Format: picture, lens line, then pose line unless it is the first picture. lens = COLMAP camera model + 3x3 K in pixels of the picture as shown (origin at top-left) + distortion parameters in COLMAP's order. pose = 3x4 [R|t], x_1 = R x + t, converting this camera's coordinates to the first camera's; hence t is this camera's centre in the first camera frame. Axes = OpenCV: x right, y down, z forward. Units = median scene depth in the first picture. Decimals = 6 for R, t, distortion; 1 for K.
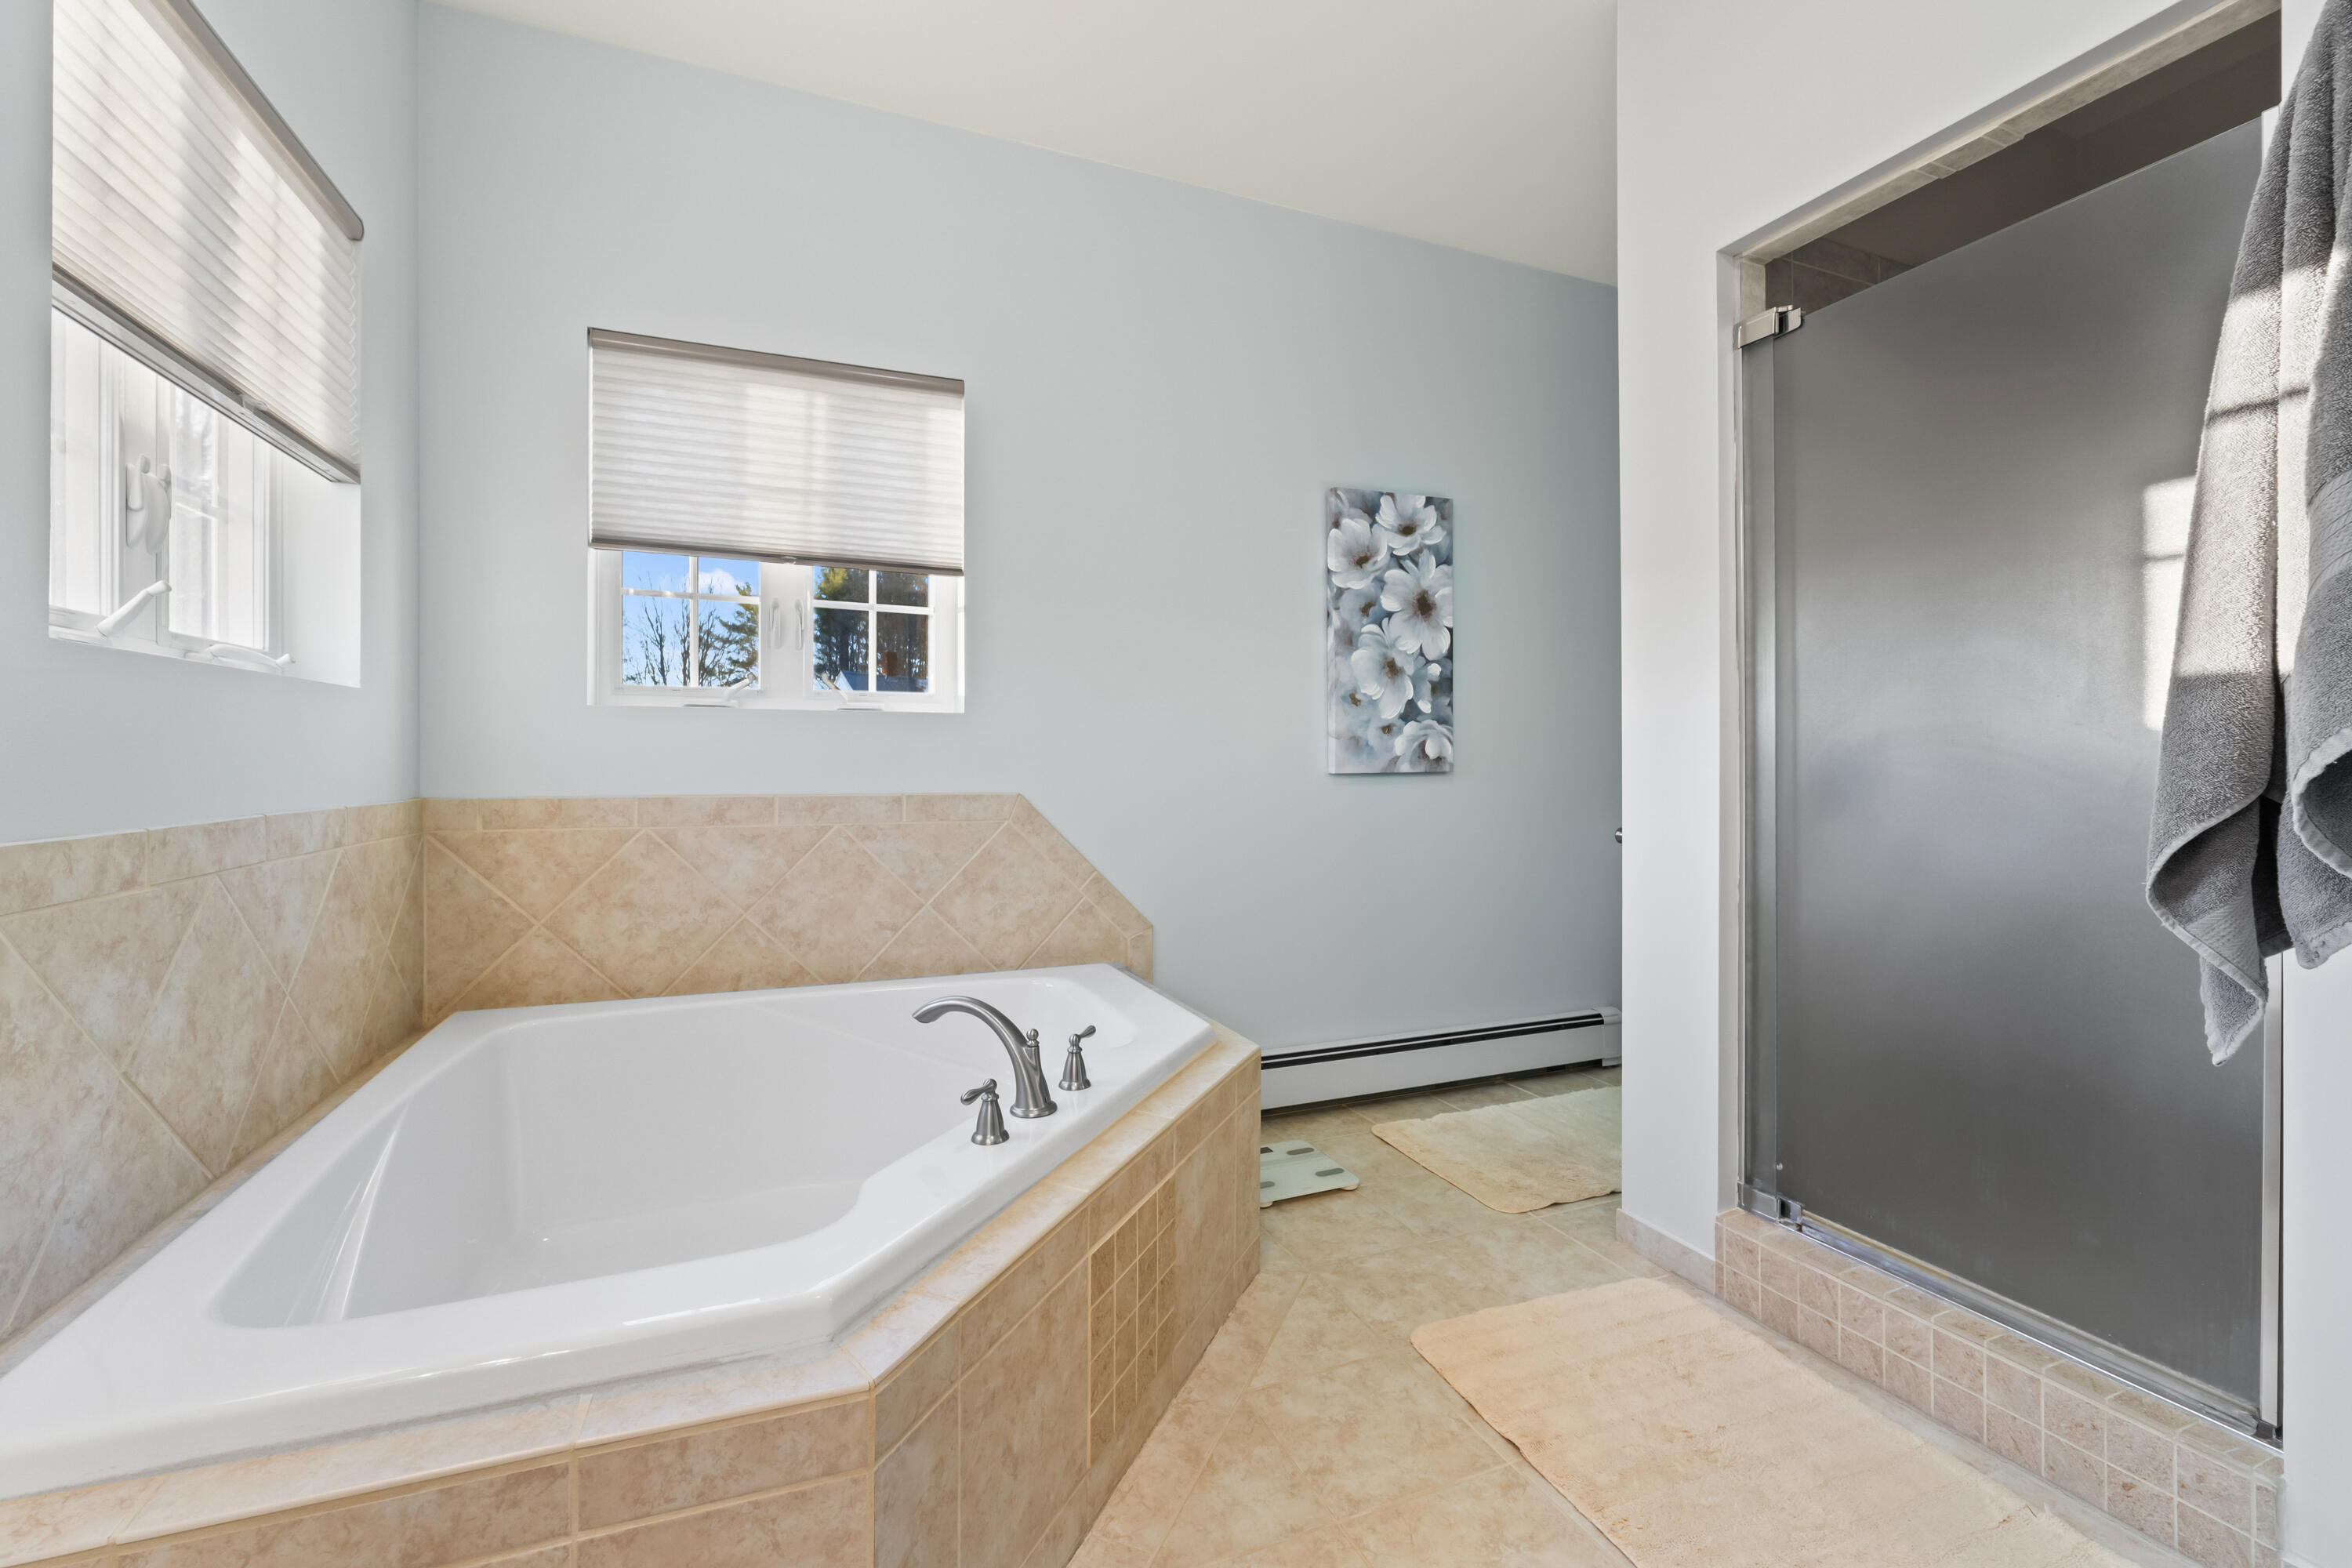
lens RADIAL K [[993.7, 0, 1184.8], [0, 993.7, 771.4], [0, 0, 1]] dist [-0.005874, -0.000776]
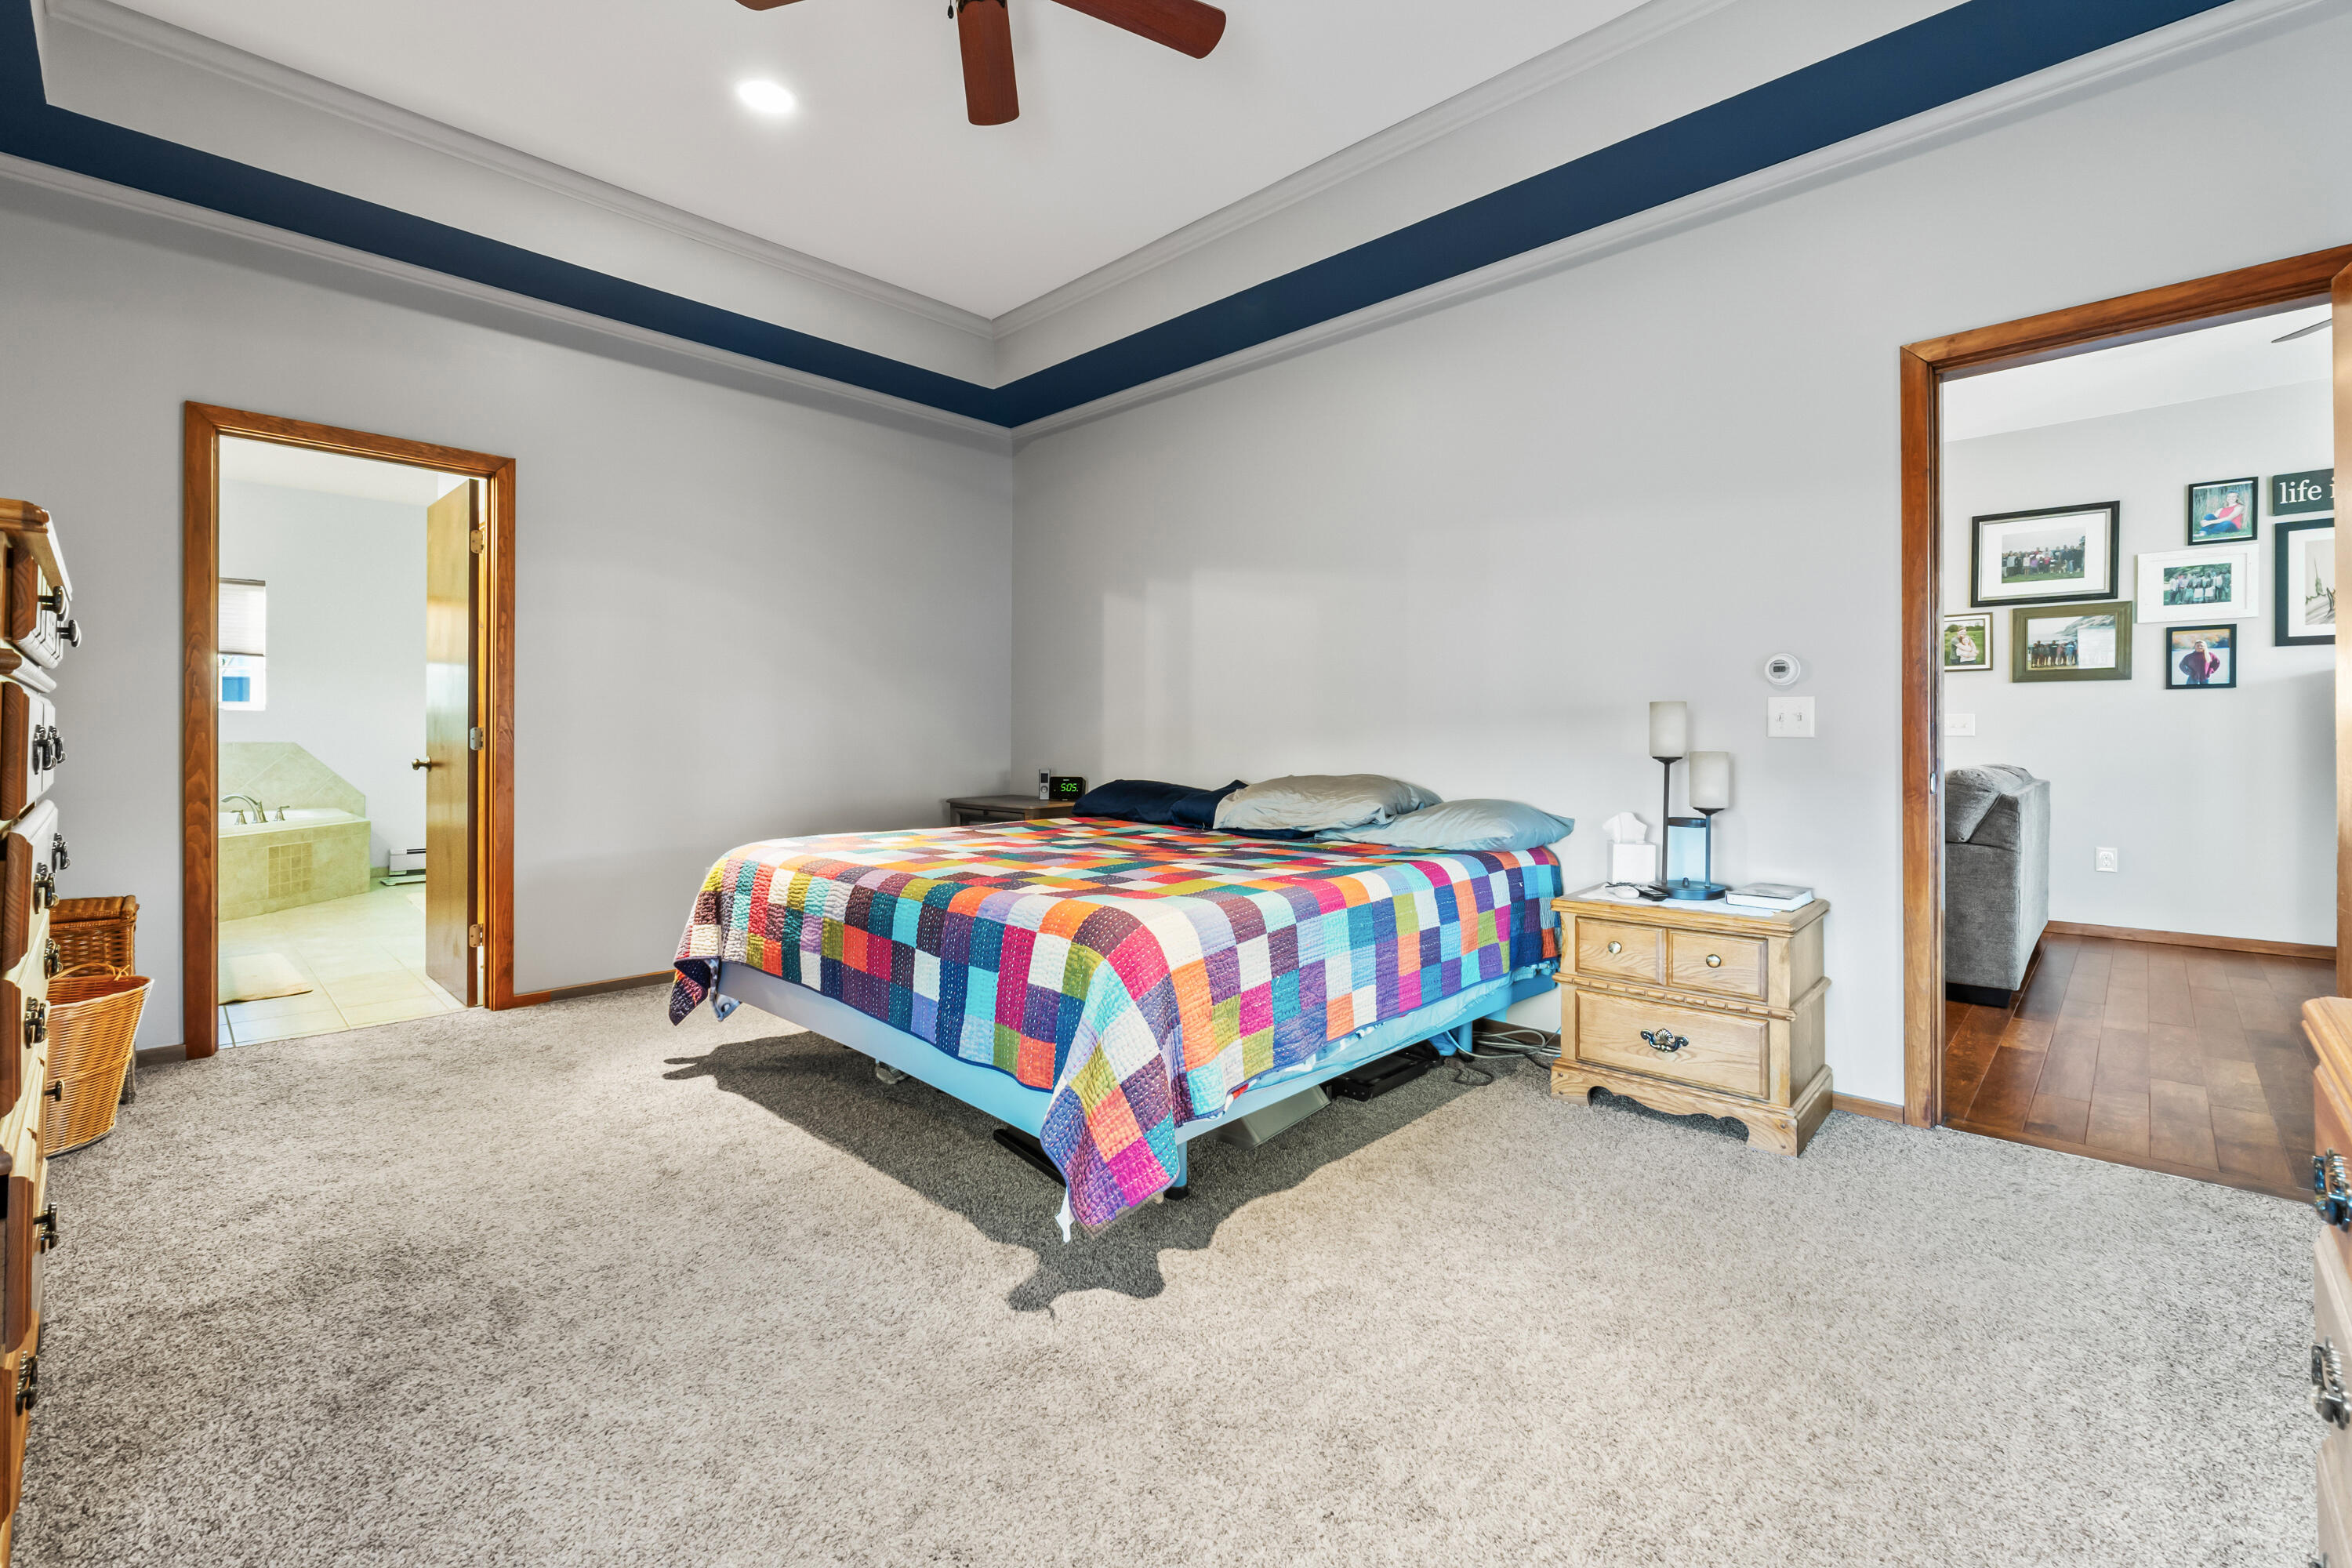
lens RADIAL K [[993.7, 0, 1173.8], [0, 993.7, 743.4], [0, 0, 1]] dist [-0.005874, -0.000776]
pose [[0.916634, 0.006548, 0.399674, 1.002430], [-0.006532, 0.999978, -0.001404, 0.016291], [-0.399674, -0.001324, 0.916656, -2.510611]]
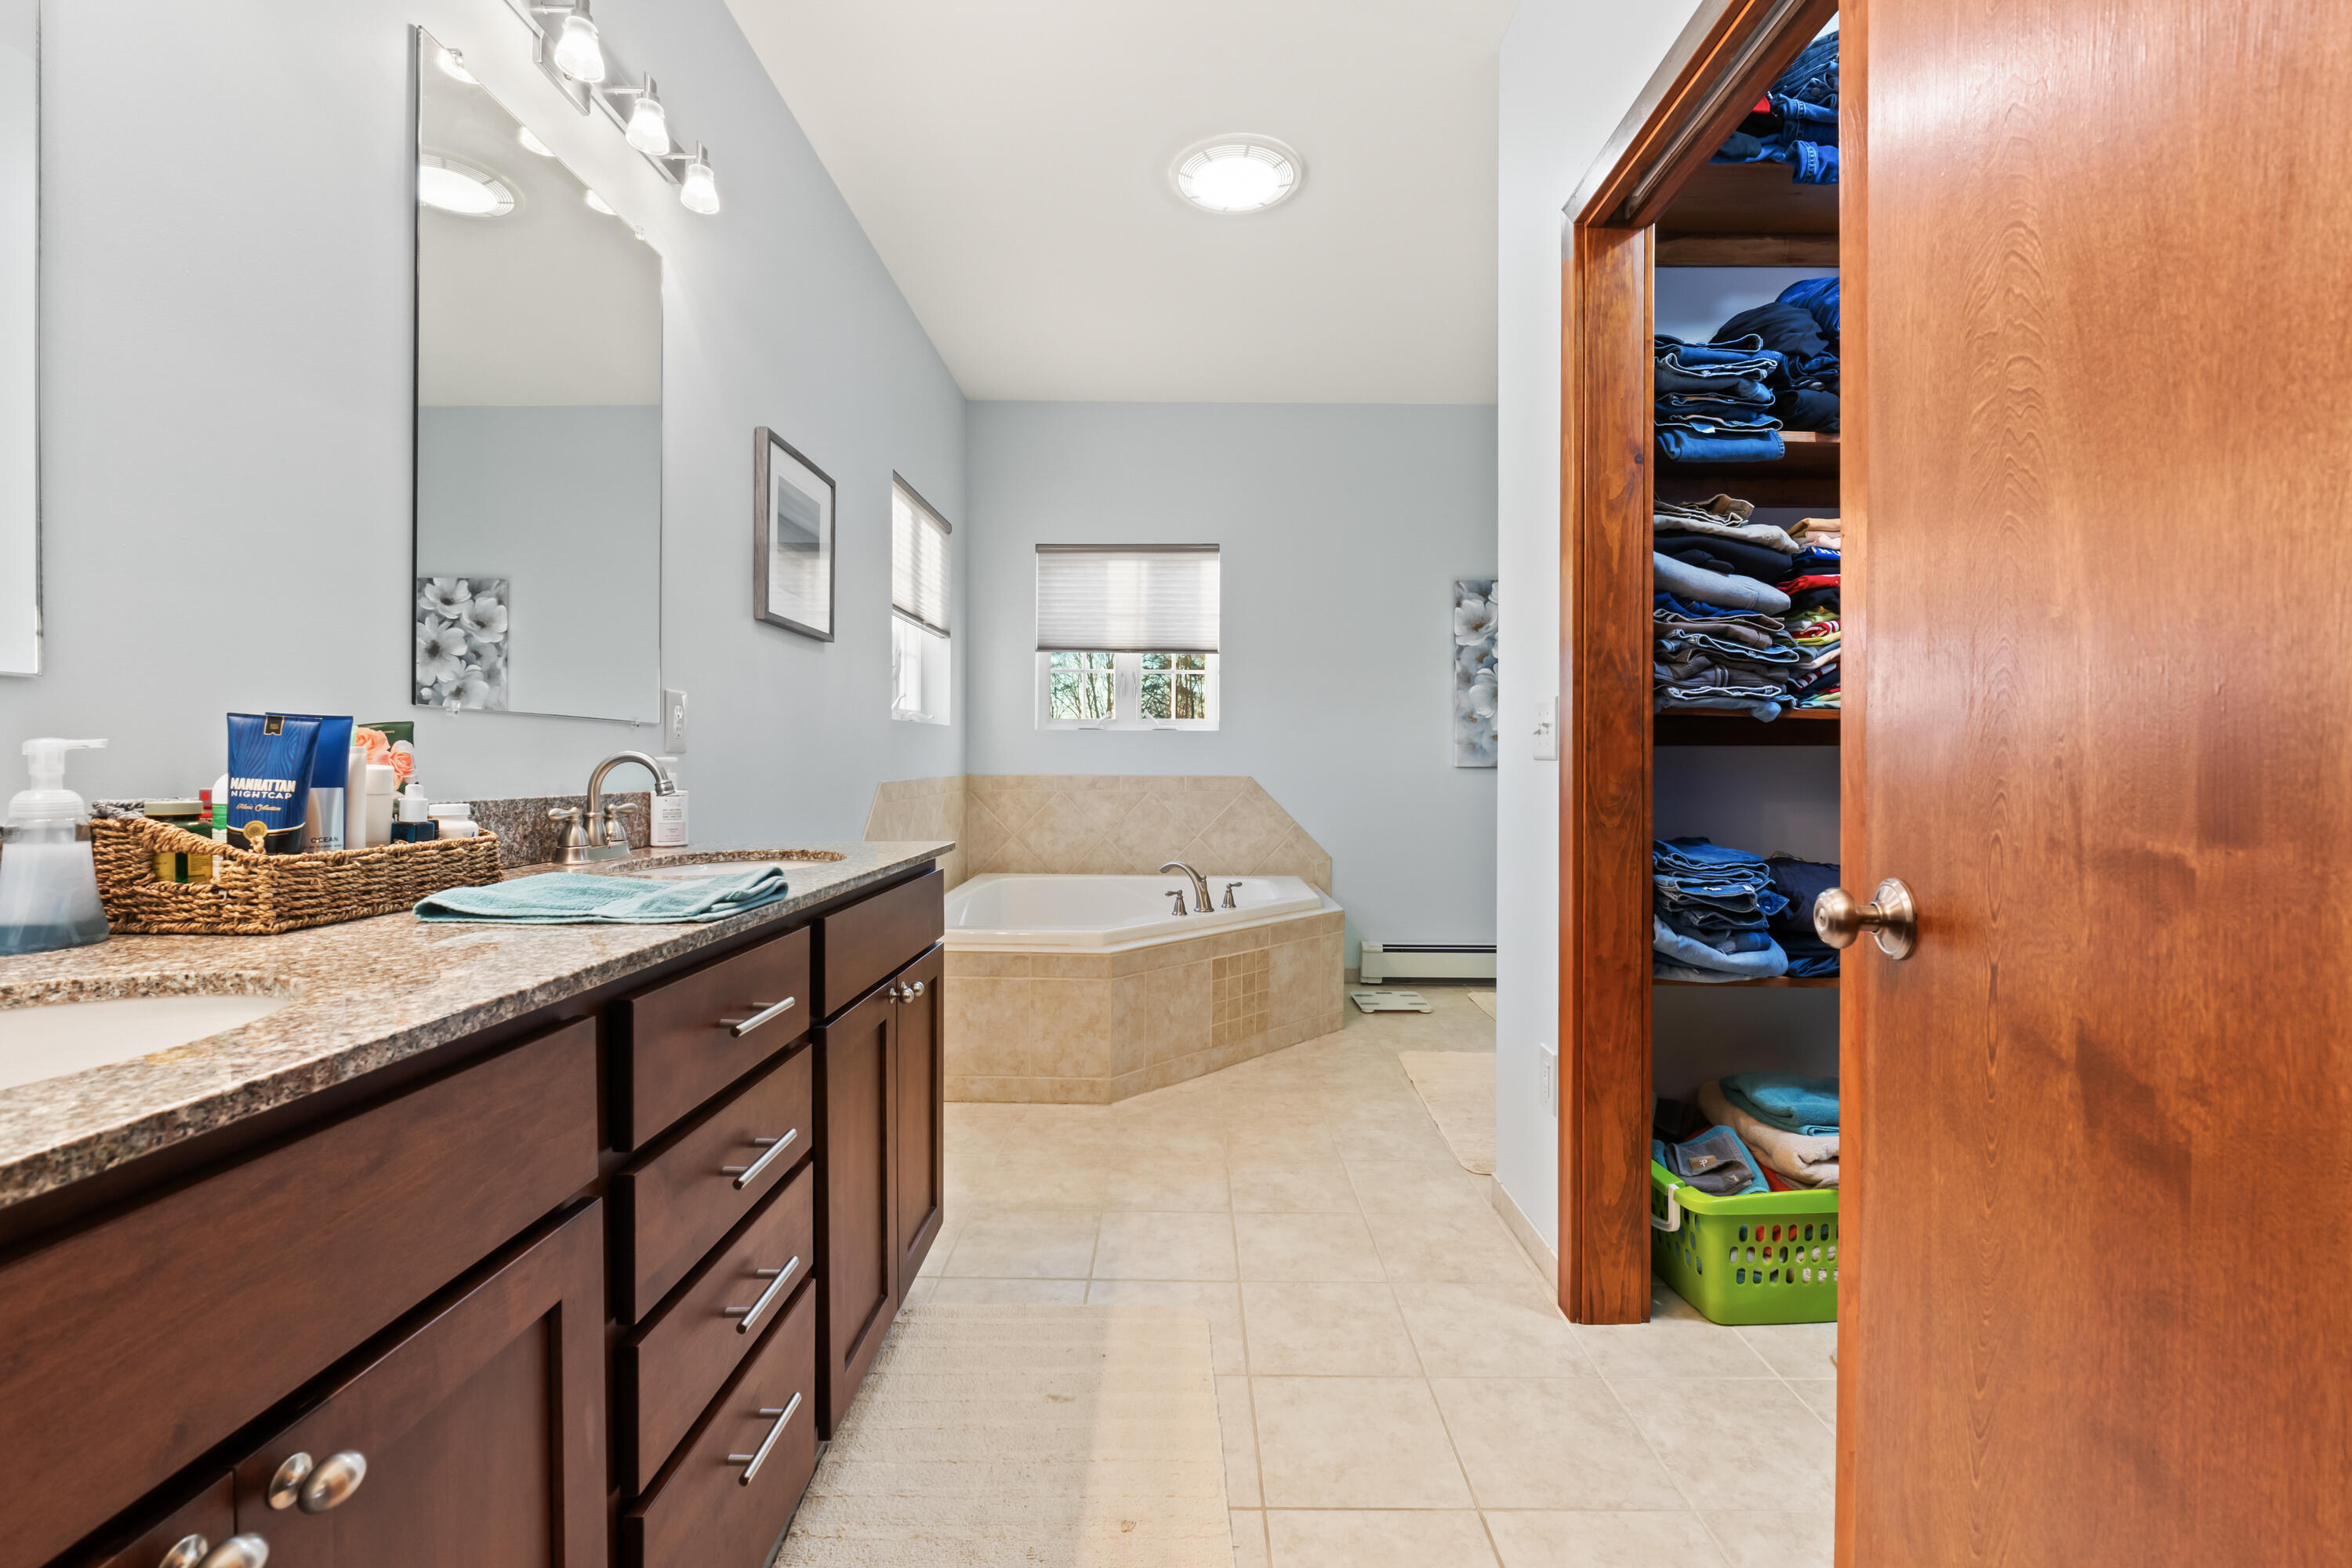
lens RADIAL K [[993.7, 0, 1184.4], [0, 993.7, 770.9], [0, 0, 1]] dist [-0.005874, -0.000776]
pose [[0.923980, 0.007946, -0.382359, 0.445271], [-0.007024, 0.999968, 0.003806, 0.007523], [0.382377, -0.000831, 0.924006, -0.741040]]
